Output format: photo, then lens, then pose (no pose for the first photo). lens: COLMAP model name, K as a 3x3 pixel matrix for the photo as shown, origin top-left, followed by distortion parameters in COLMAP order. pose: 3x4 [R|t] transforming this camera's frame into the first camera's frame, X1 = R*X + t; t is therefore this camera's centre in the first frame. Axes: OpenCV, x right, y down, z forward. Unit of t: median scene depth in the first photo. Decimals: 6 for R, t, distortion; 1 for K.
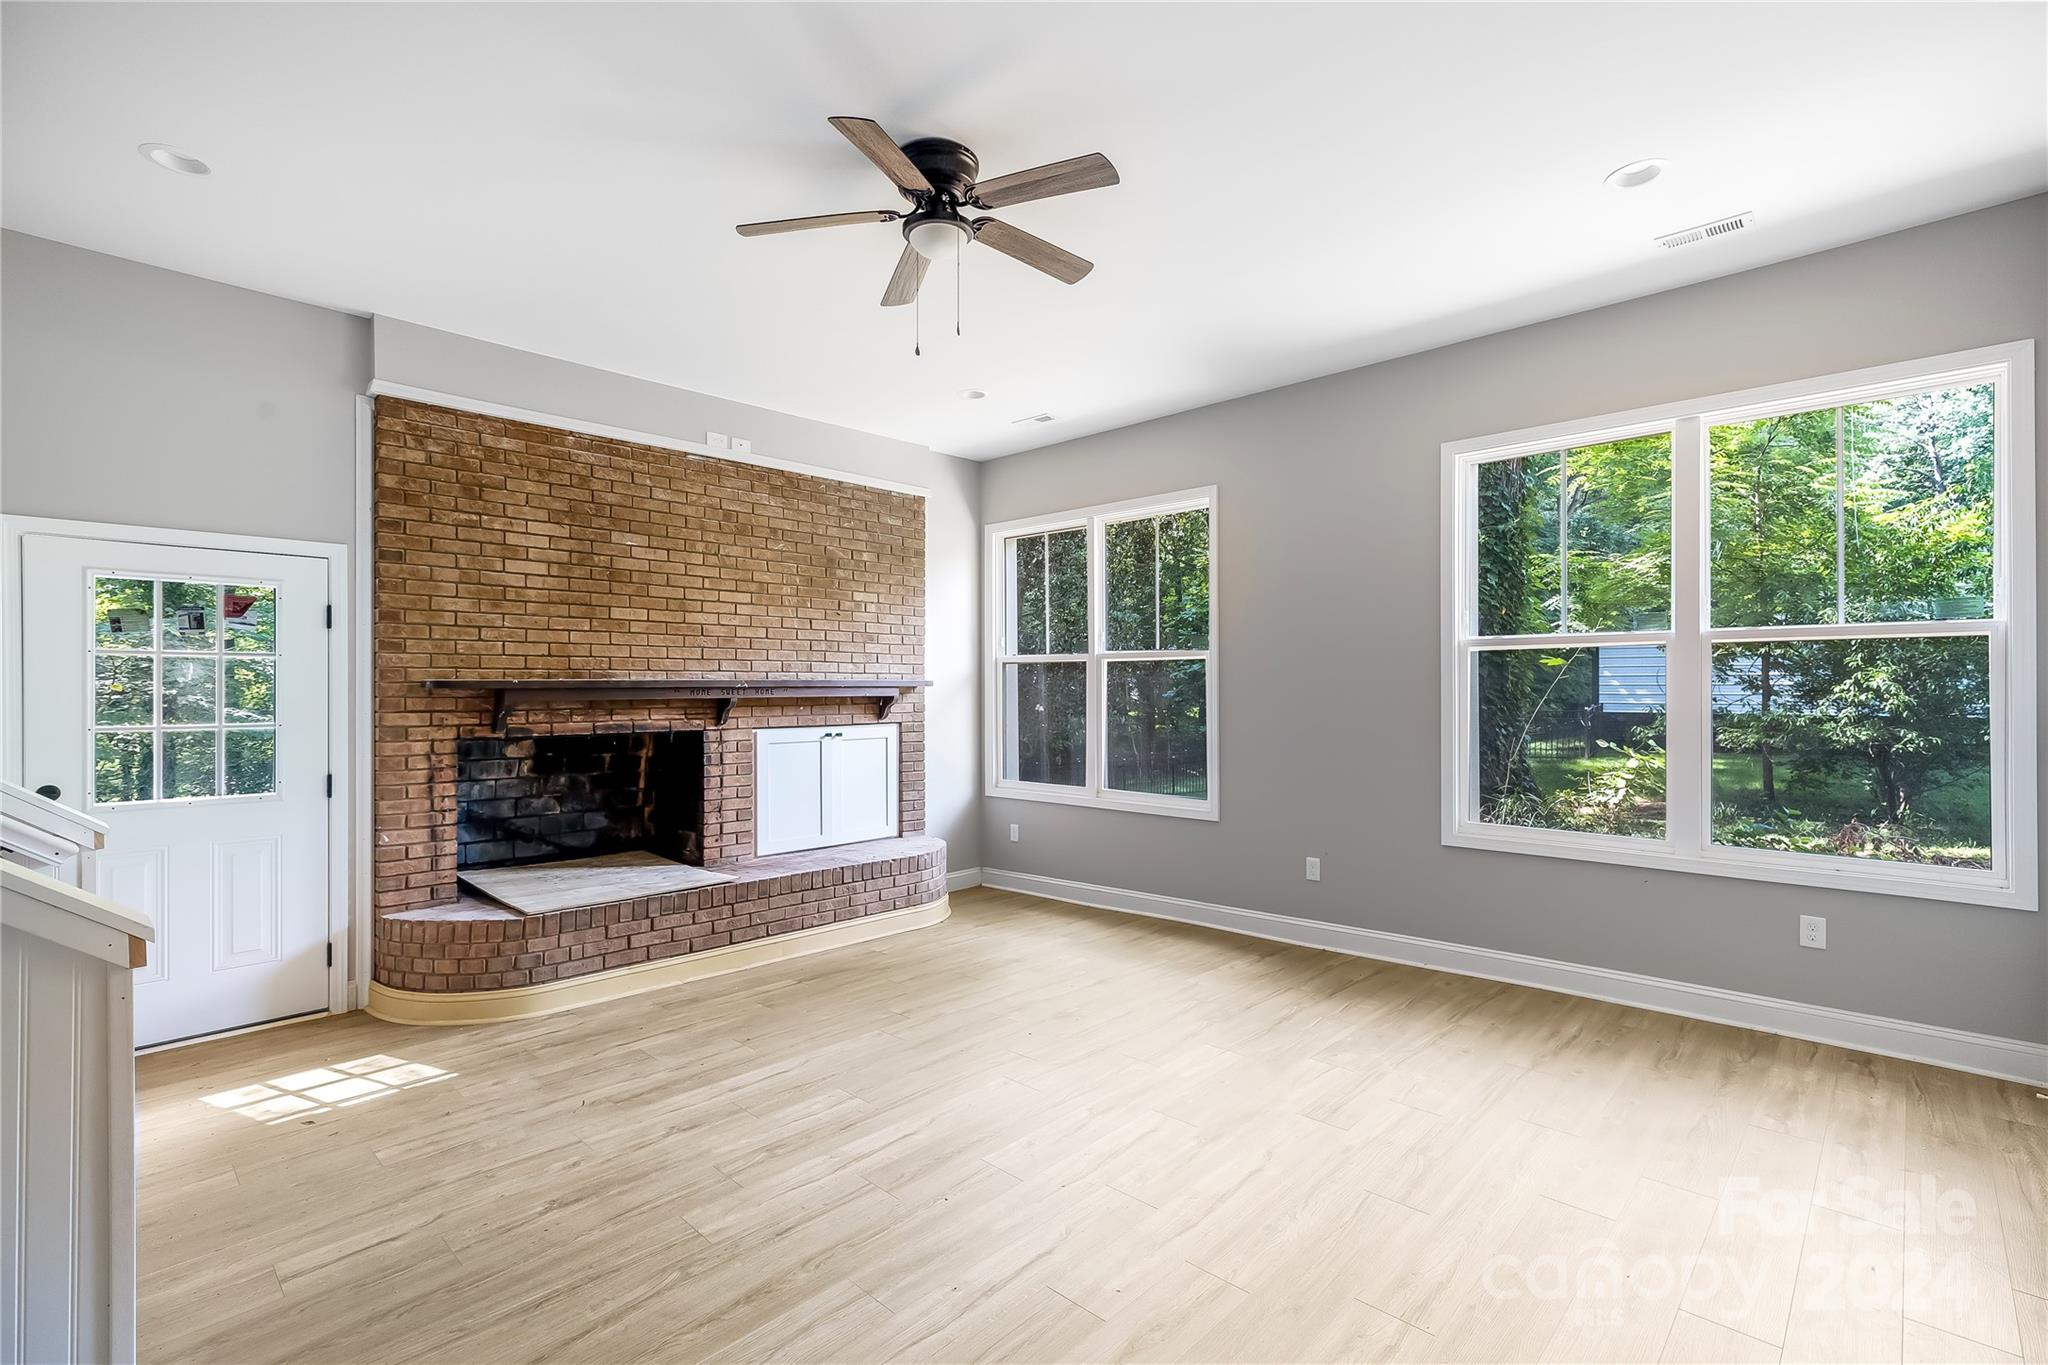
lens RADIAL K [[930.2, 0, 1026.8], [0, 930.2, 691.0], [0, 0, 1]] dist [0.004302, 0.000157]
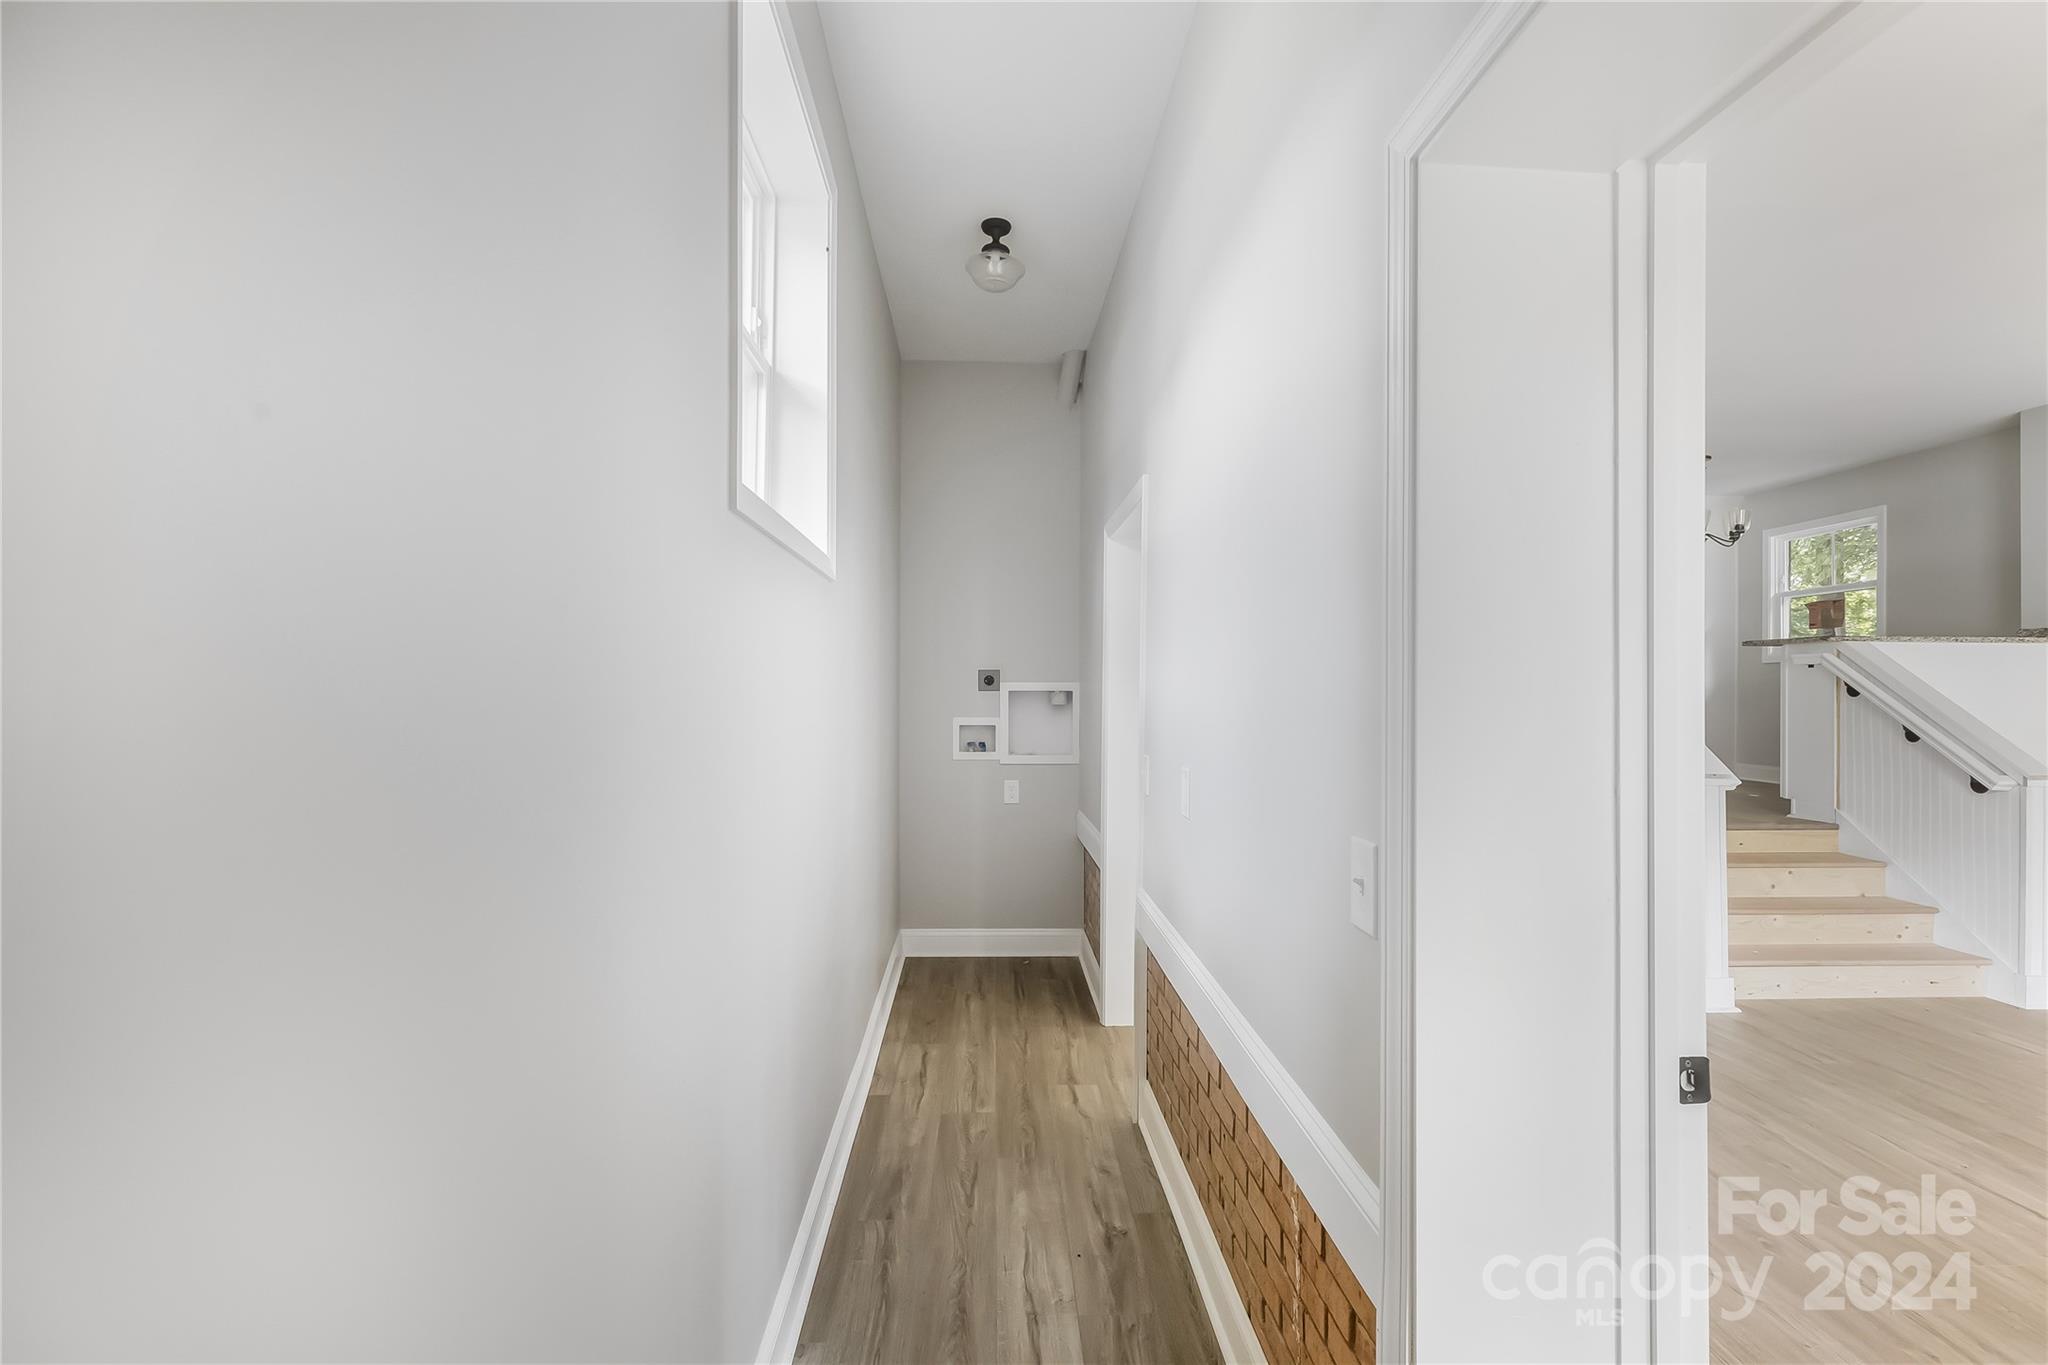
lens RADIAL K [[930.2, 0, 1026.8], [0, 930.2, 691.0], [0, 0, 1]] dist [0.004302, 0.000157]
pose [[-0.695177, 0.009642, -0.718774, 1.301593], [0.005358, 0.999952, 0.008231, -0.029301], [0.718818, 0.001871, -0.695195, 0.712077]]
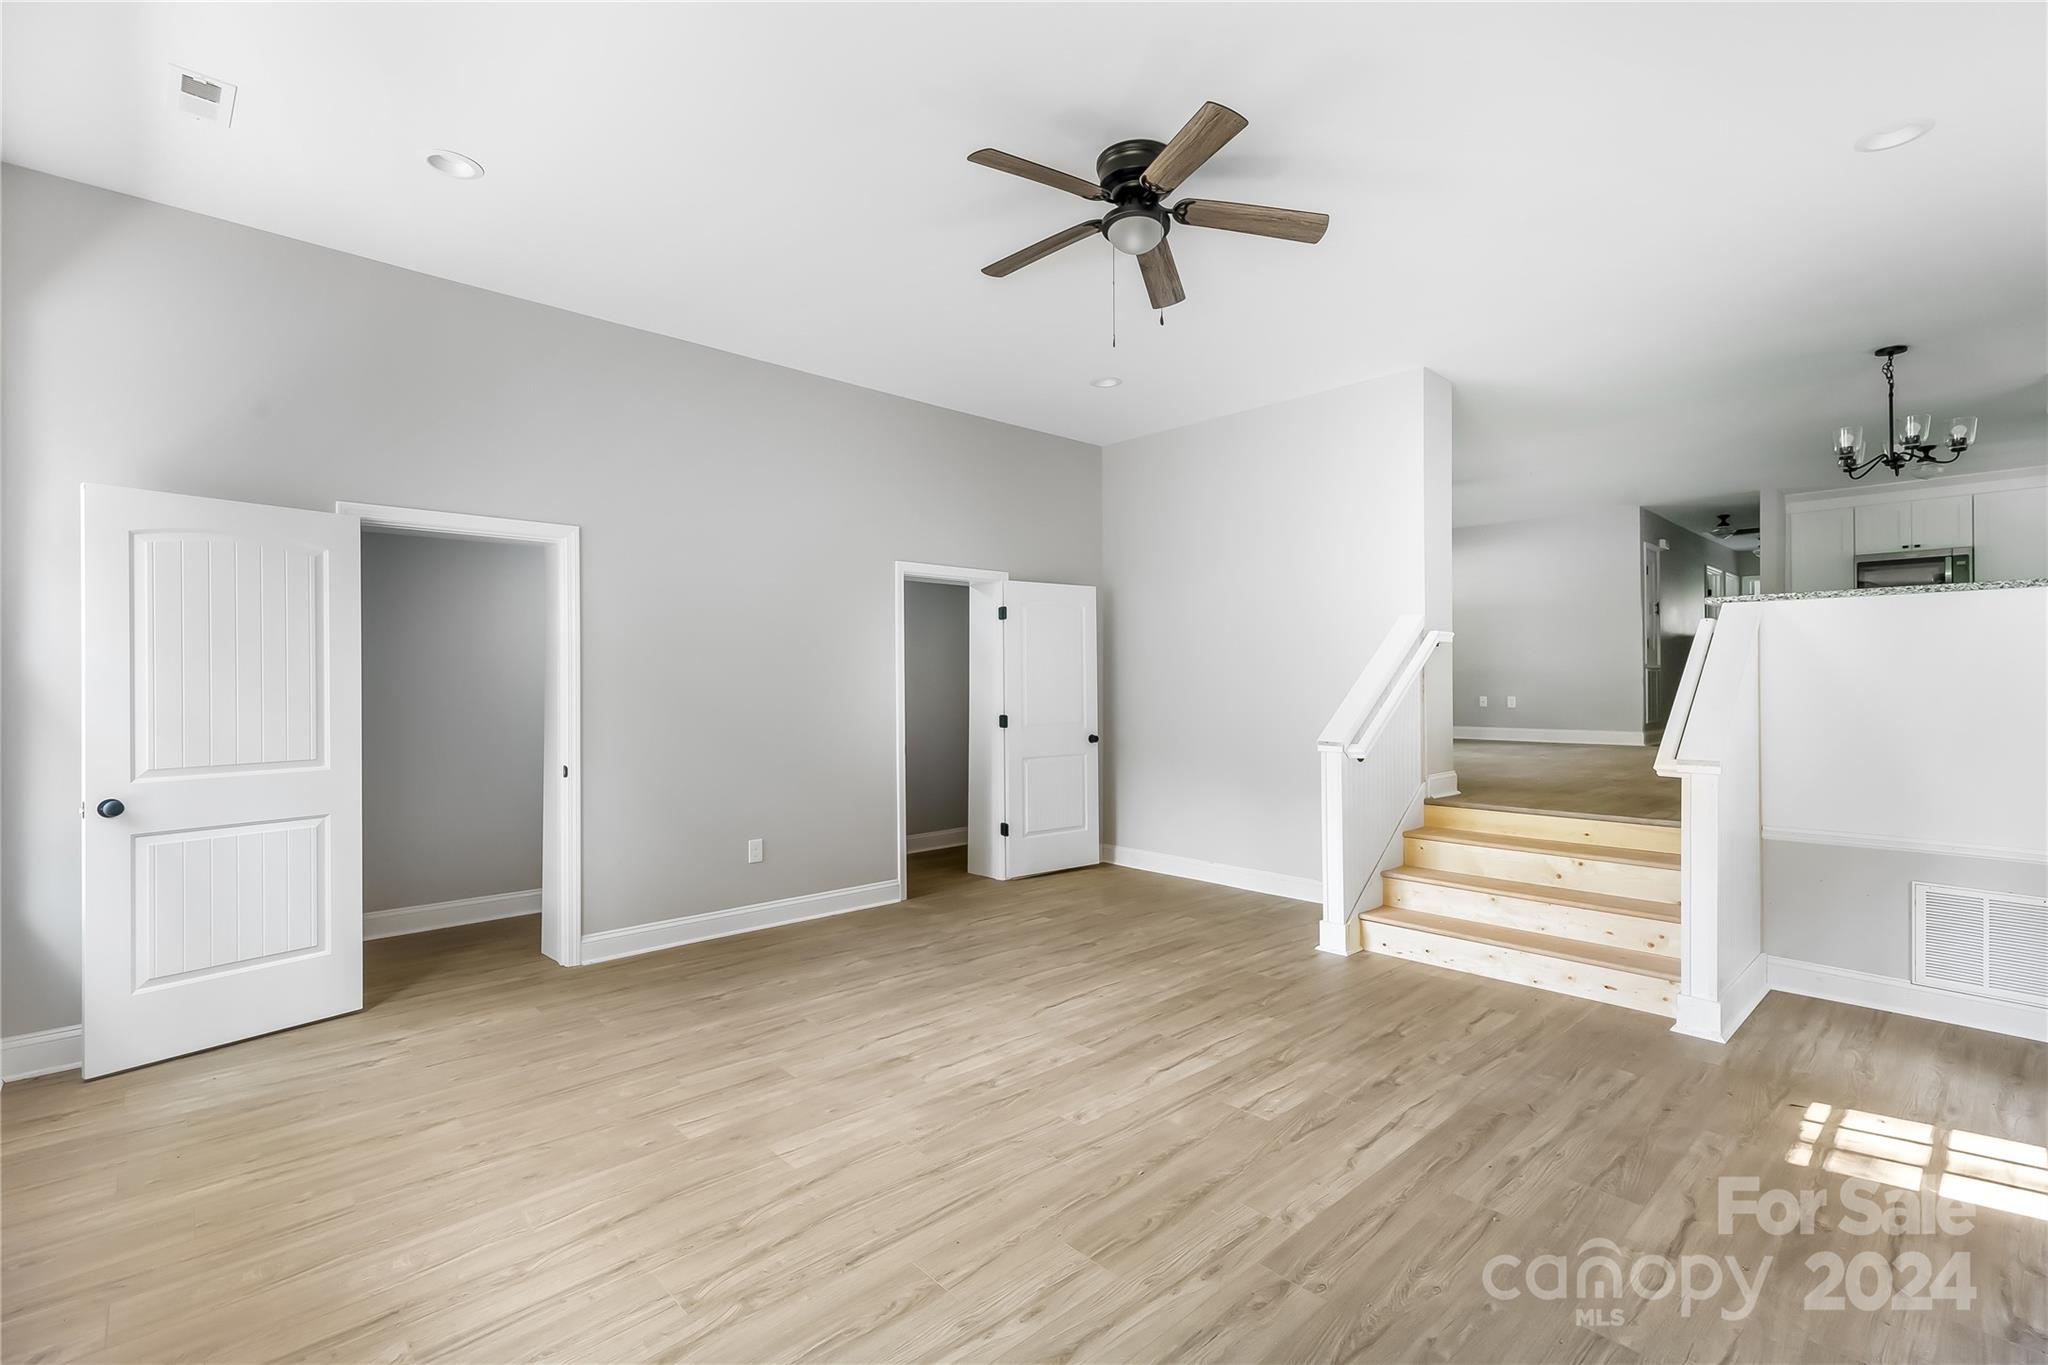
lens RADIAL K [[930.2, 0, 1026.8], [0, 930.2, 691.0], [0, 0, 1]] dist [0.004302, 0.000157]
pose [[-0.998117, 0.006247, 0.061013, -0.033894], [0.006629, 0.999960, 0.006065, 0.019382], [-0.060973, 0.006458, -0.998119, 2.097066]]
